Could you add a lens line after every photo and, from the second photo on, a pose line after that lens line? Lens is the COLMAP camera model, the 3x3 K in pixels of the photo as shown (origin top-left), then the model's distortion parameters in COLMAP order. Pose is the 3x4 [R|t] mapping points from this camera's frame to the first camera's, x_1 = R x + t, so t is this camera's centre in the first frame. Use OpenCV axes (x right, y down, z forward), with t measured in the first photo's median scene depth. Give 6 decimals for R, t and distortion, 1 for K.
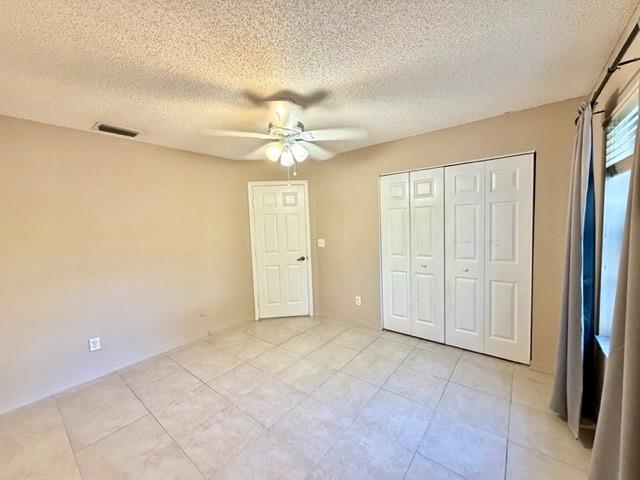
lens RADIAL K [[257.0, 0, 317.9], [0, 257.0, 241.0], [0, 0, 1]] dist [-0.000015, 0.000025]
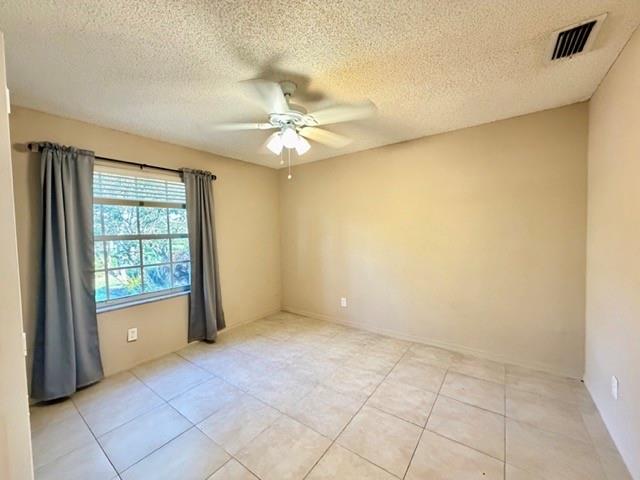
lens RADIAL K [[257.0, 0, 317.9], [0, 257.0, 241.0], [0, 0, 1]] dist [-0.000015, 0.000025]
pose [[-0.996935, 0.062617, -0.046892, -0.167042], [0.056719, 0.991393, 0.117997, -0.102143], [0.053877, 0.114976, -0.991906, 2.059543]]
